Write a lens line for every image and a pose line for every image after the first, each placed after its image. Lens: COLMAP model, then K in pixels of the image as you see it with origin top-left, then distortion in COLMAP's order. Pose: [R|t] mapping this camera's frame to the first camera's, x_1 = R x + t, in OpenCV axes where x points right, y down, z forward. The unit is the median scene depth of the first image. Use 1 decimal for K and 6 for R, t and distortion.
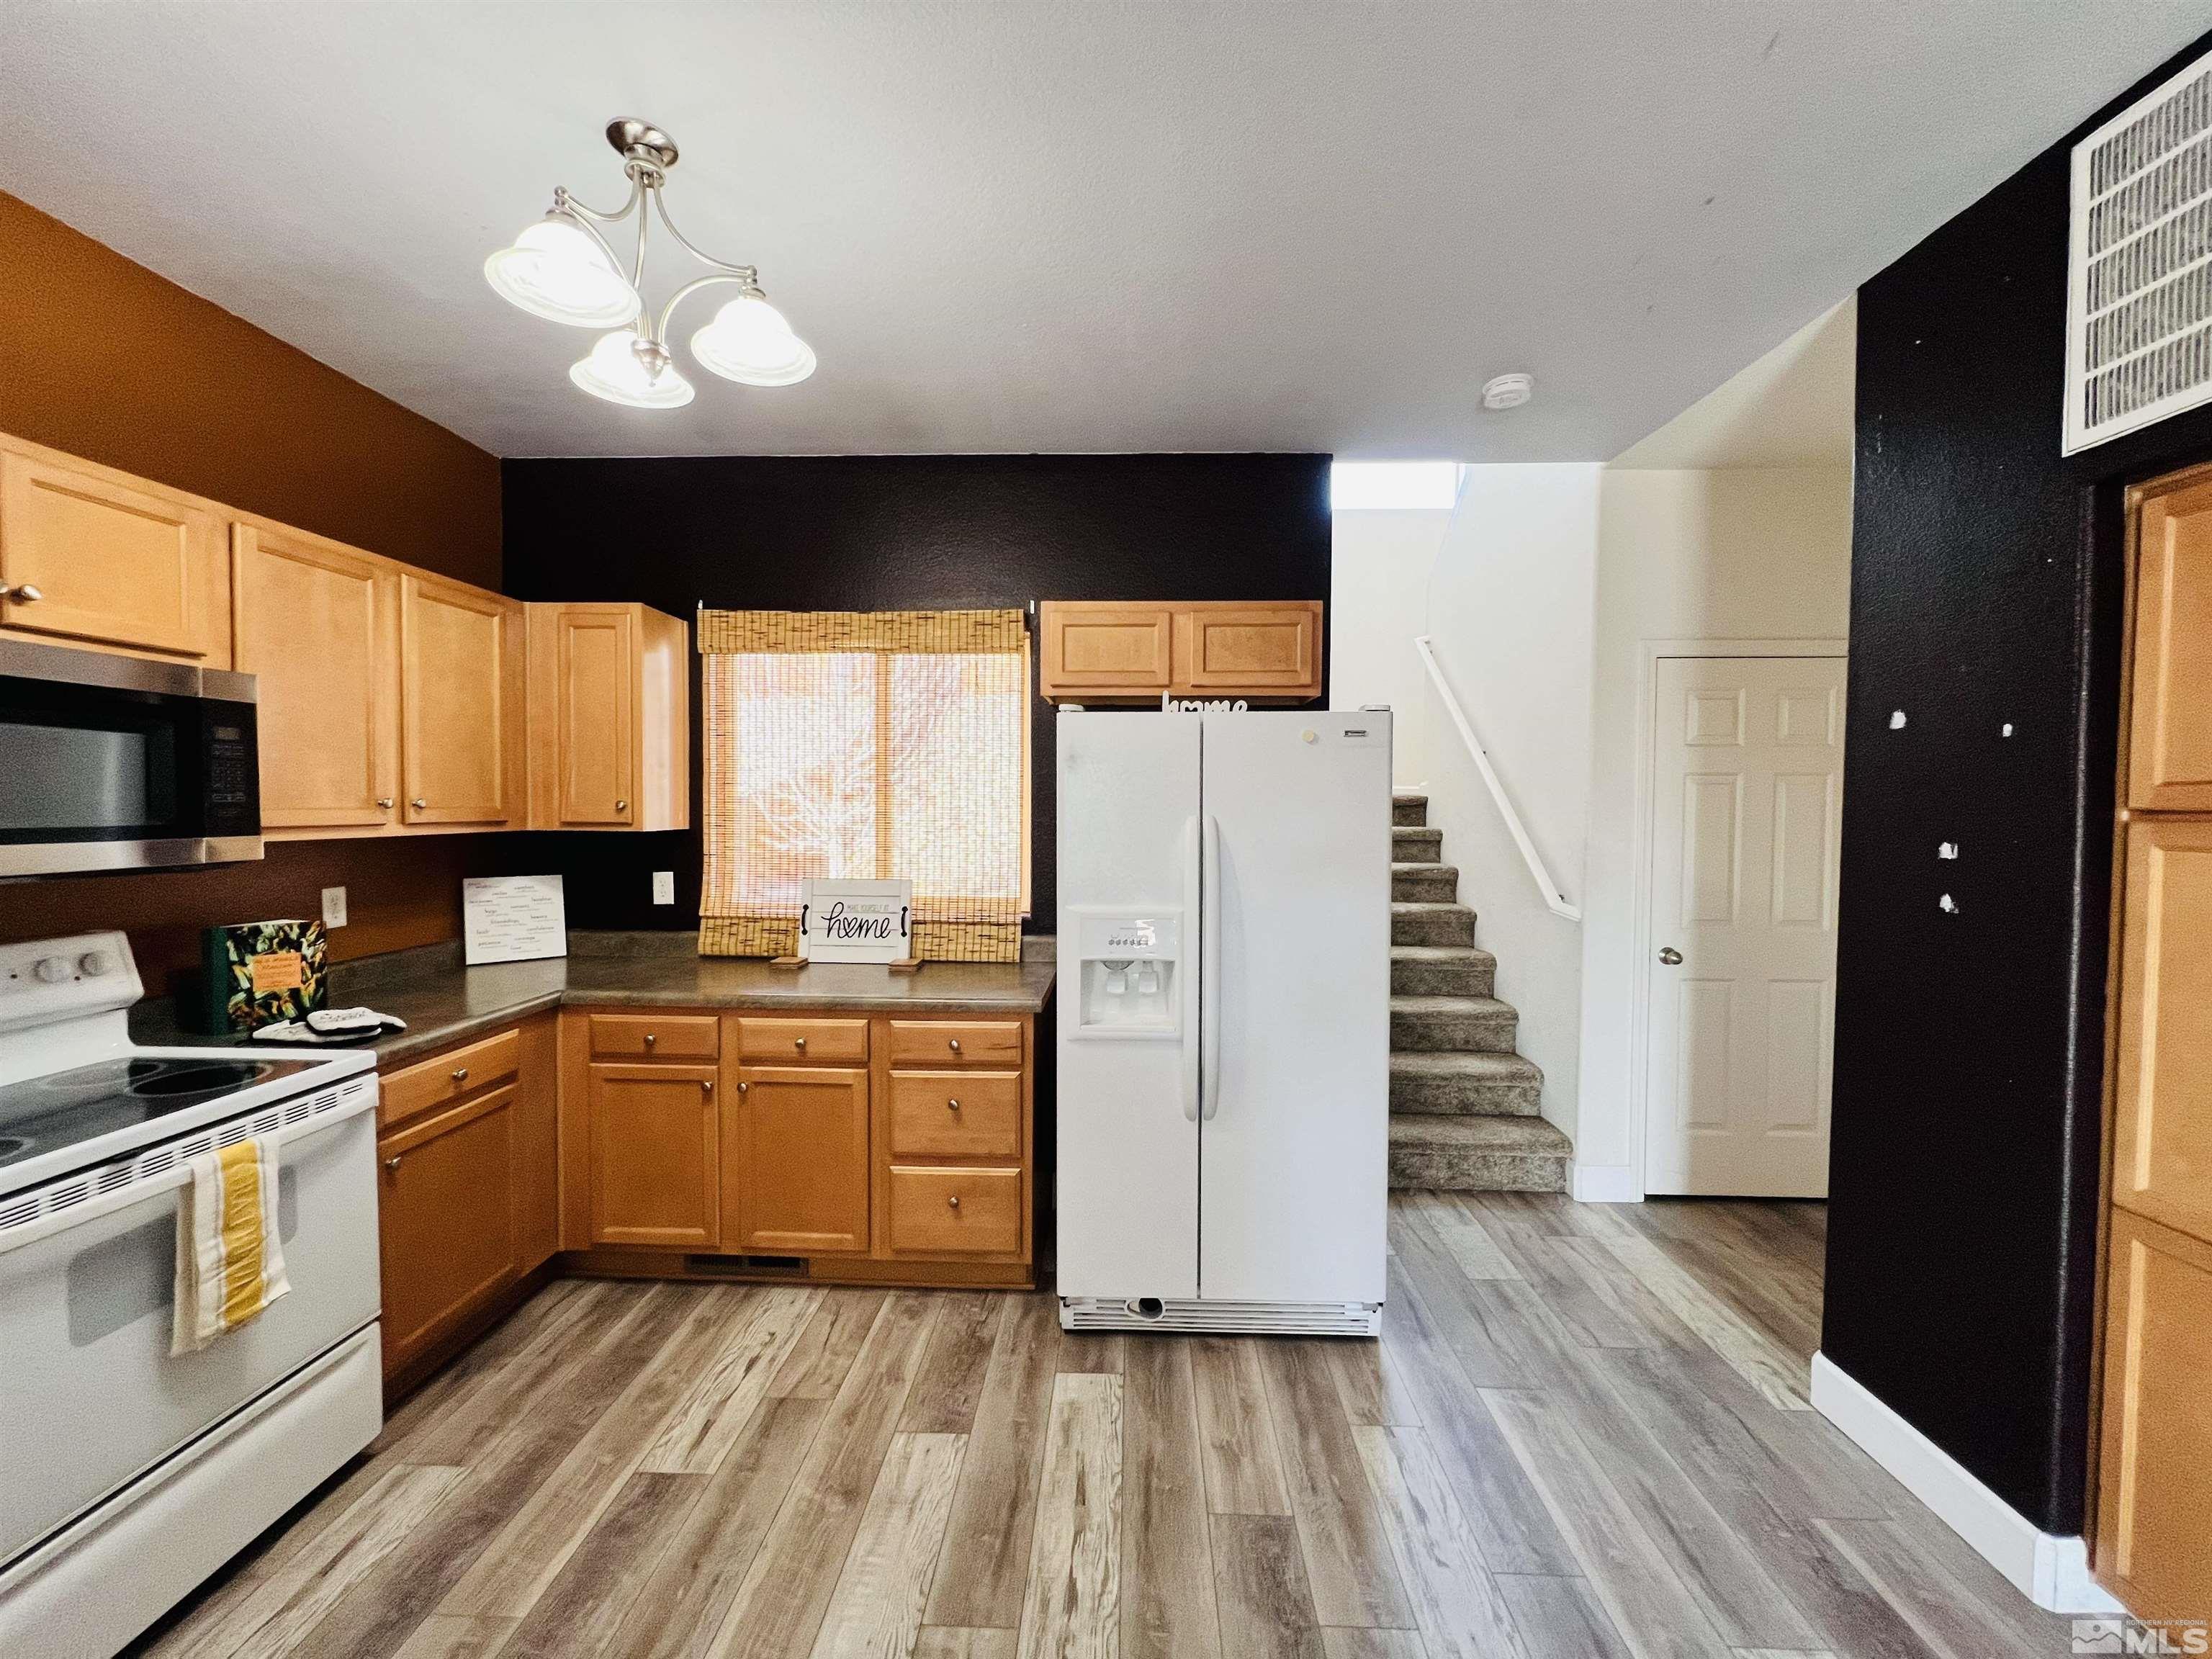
lens RADIAL K [[881.9, 0, 1103.5], [0, 881.9, 831.5], [0, 0, 1]] dist [-0.001773, 0.000299]
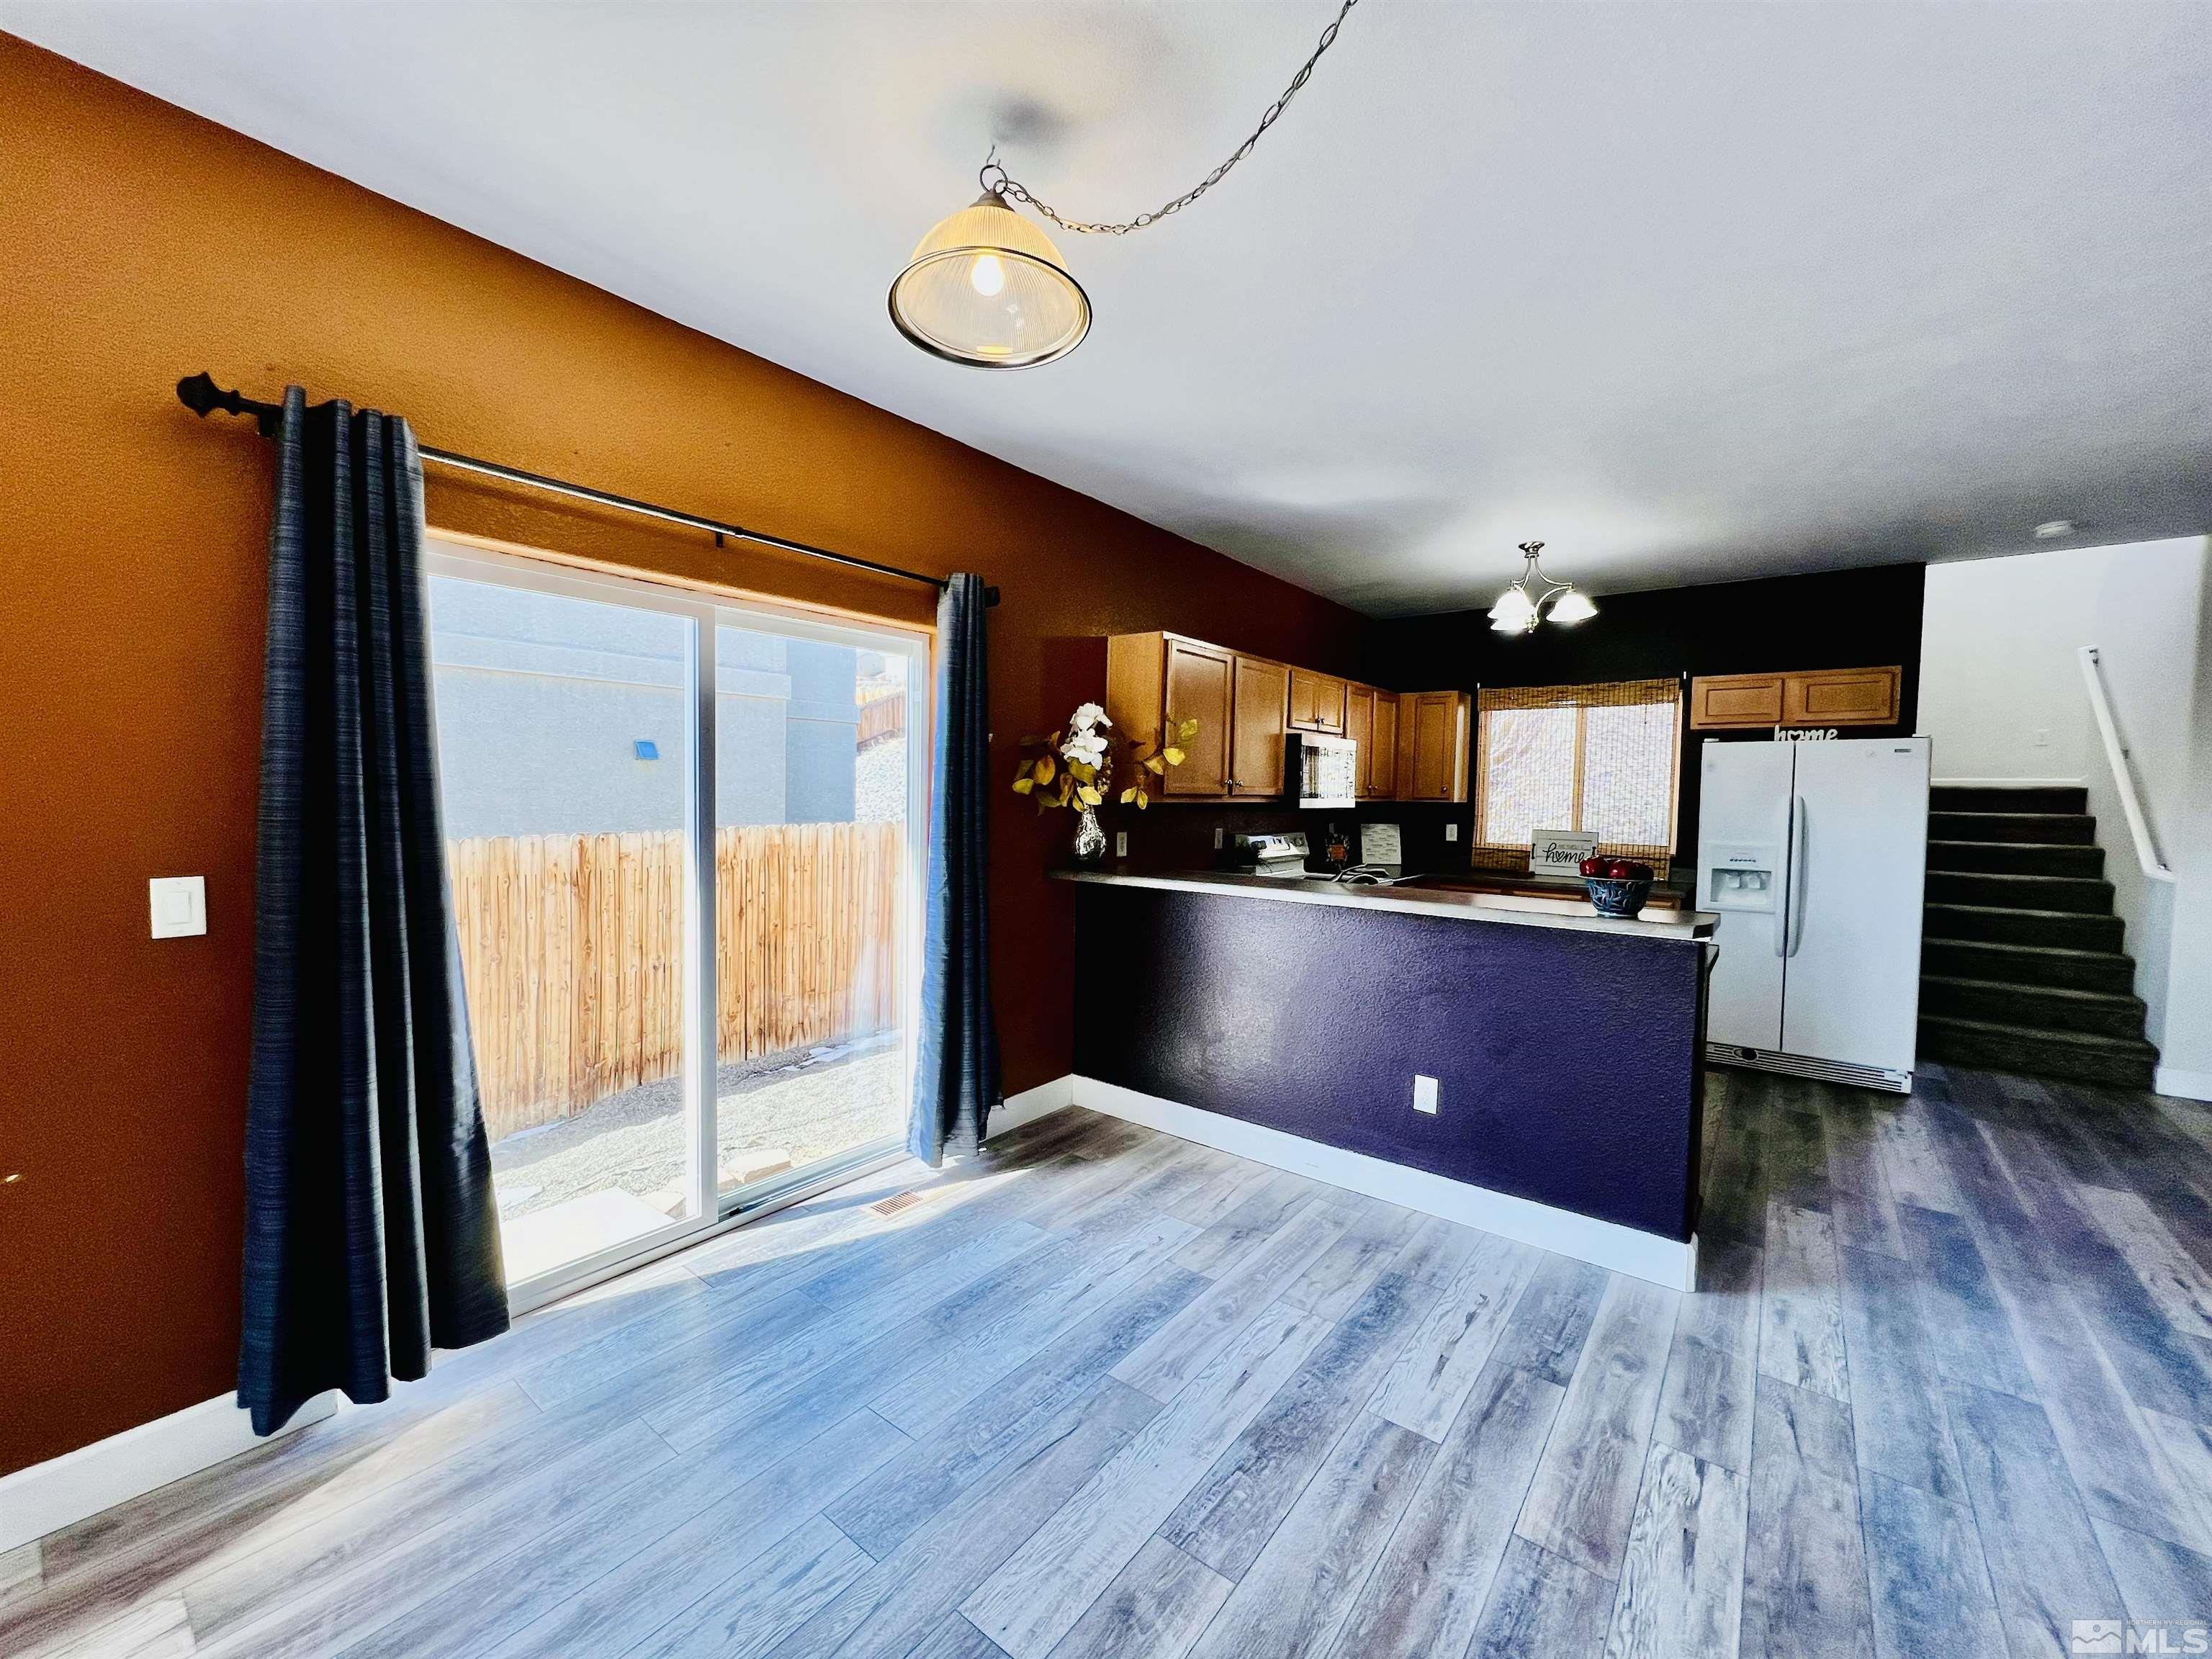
lens RADIAL K [[881.9, 0, 1103.5], [0, 881.9, 831.5], [0, 0, 1]] dist [-0.001773, 0.000299]
pose [[0.808844, 0.032969, -0.587099, 0.023337], [-0.027834, 0.999454, 0.017778, 0.057091], [0.587365, 0.001962, 0.809320, -1.191331]]
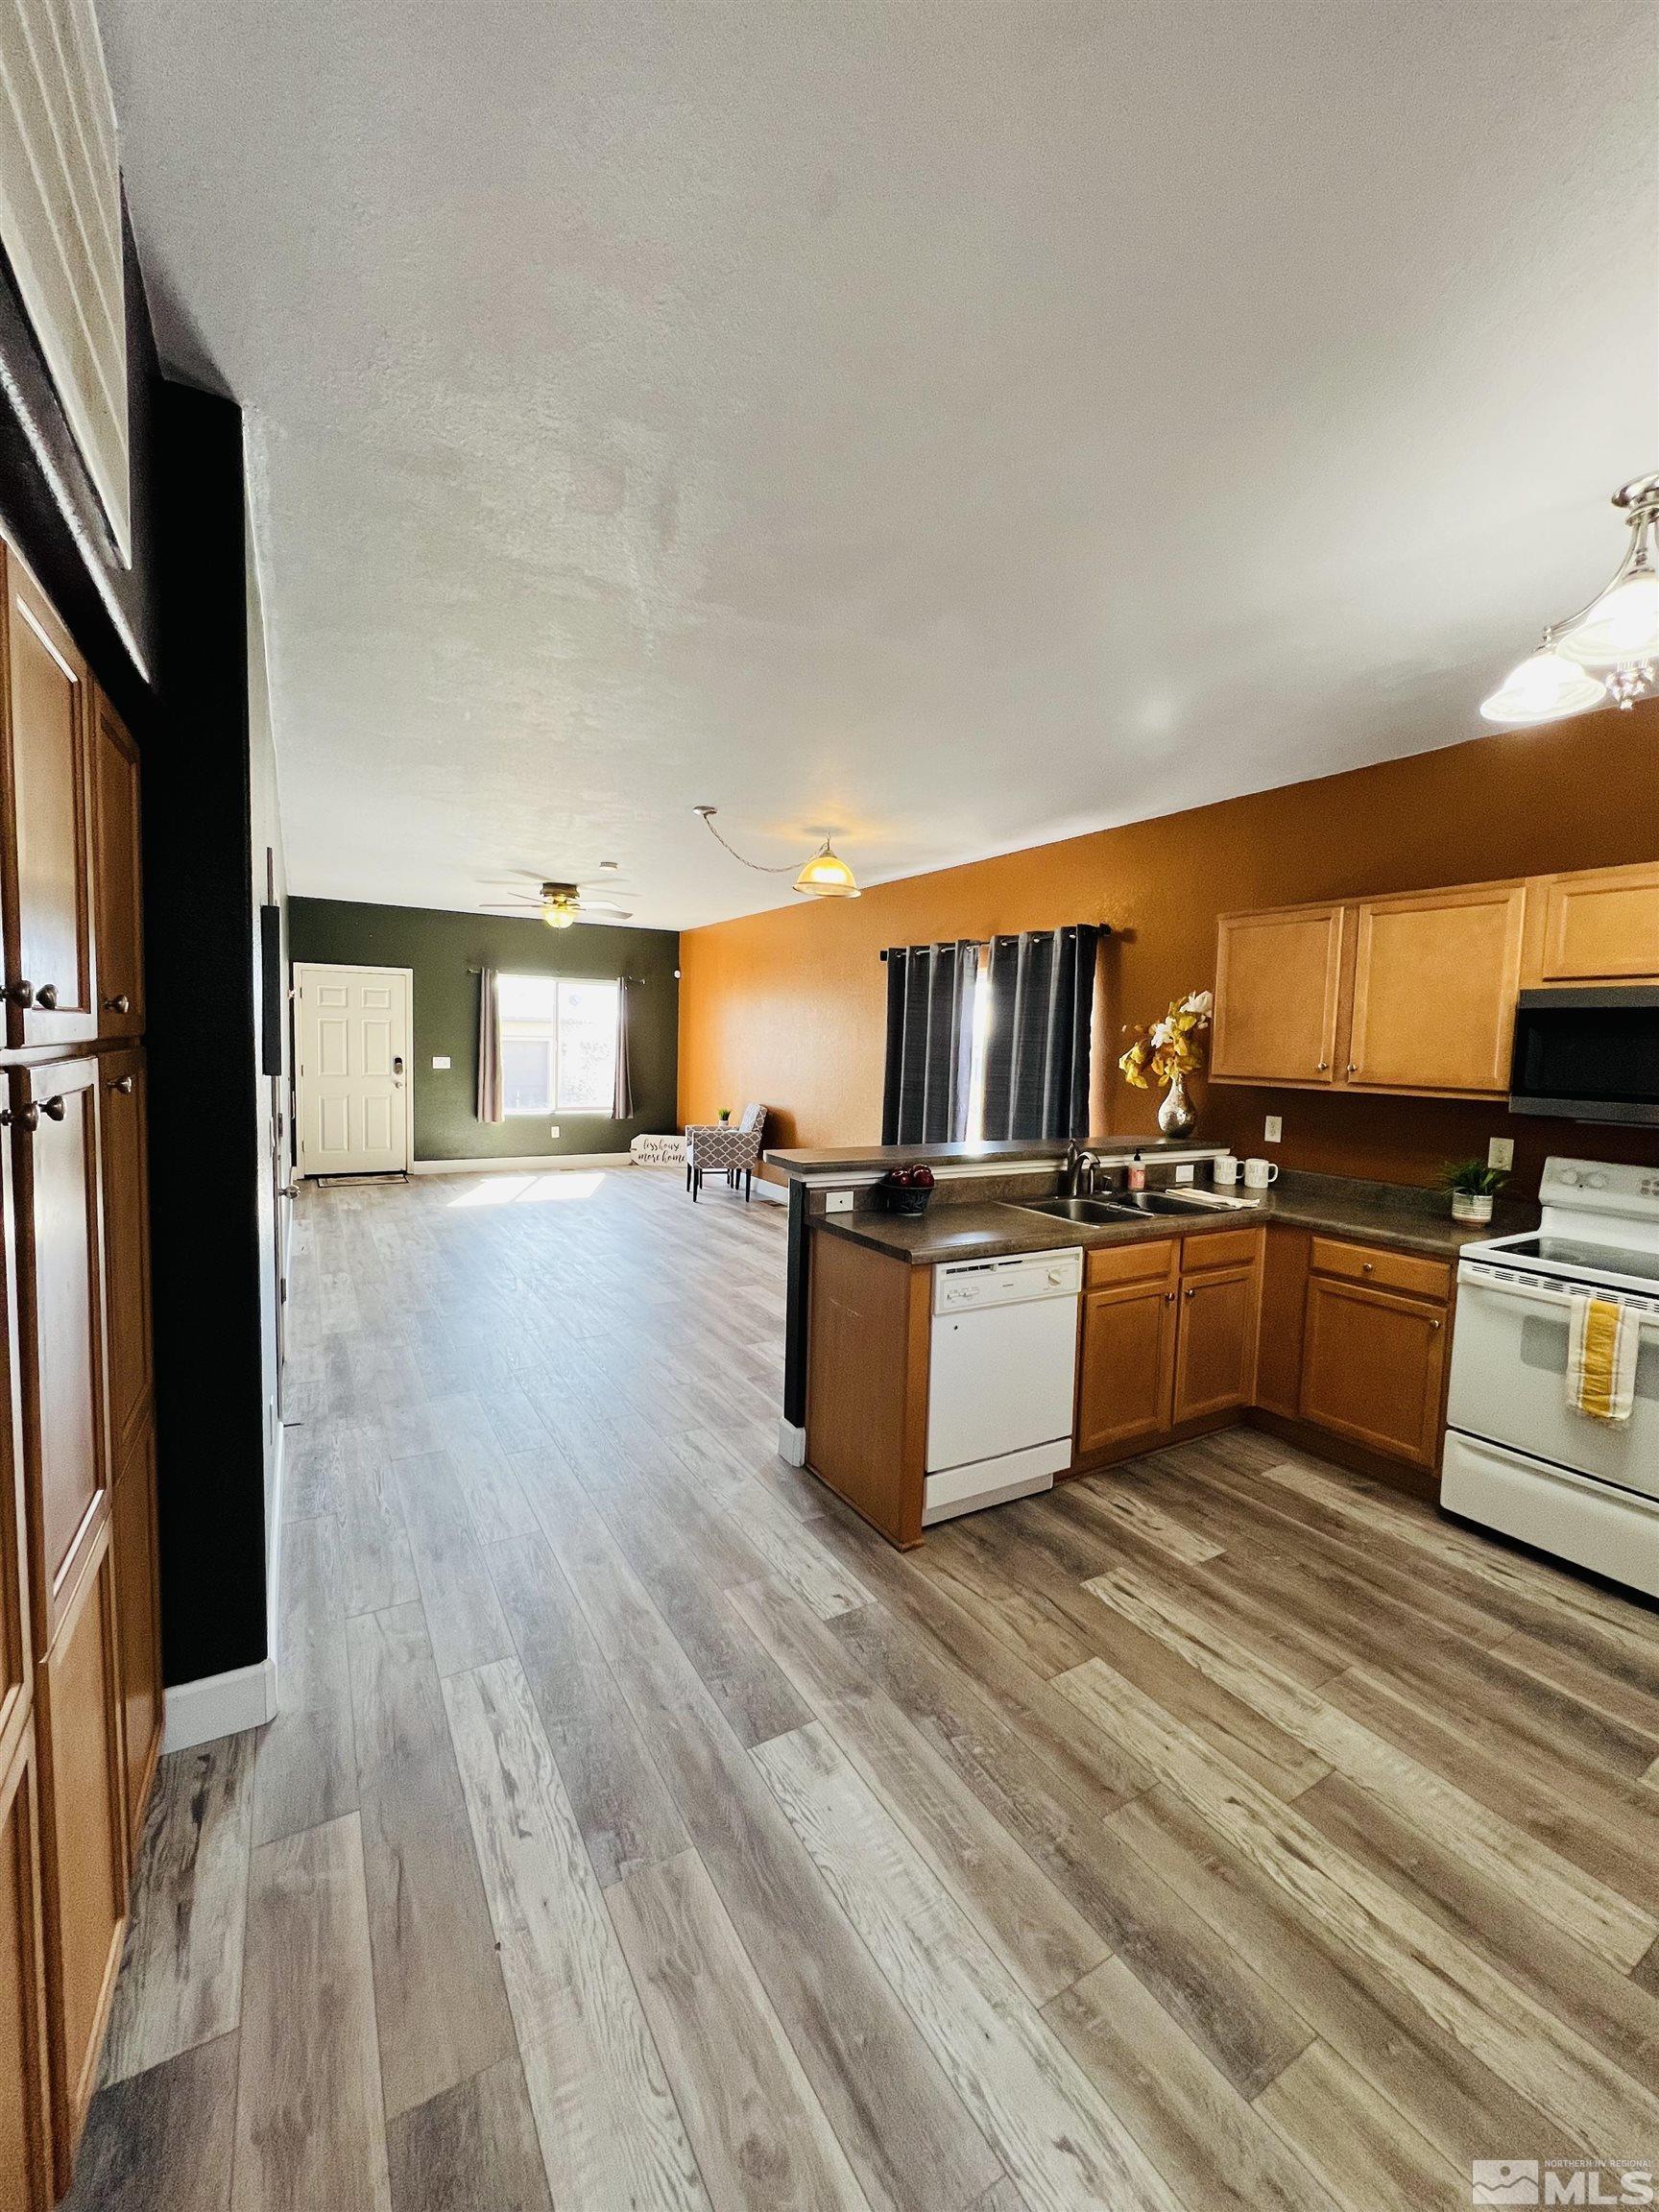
lens RADIAL K [[881.9, 0, 829.5], [0, 881.9, 1106.0], [0, 0, 1]] dist [-0.001773, 0.000299]
pose [[-0.837925, 0.010107, -0.545691, 0.572169], [-0.051558, 0.993892, 0.097576, -0.037922], [0.543344, 0.109896, -0.832286, 0.867599]]
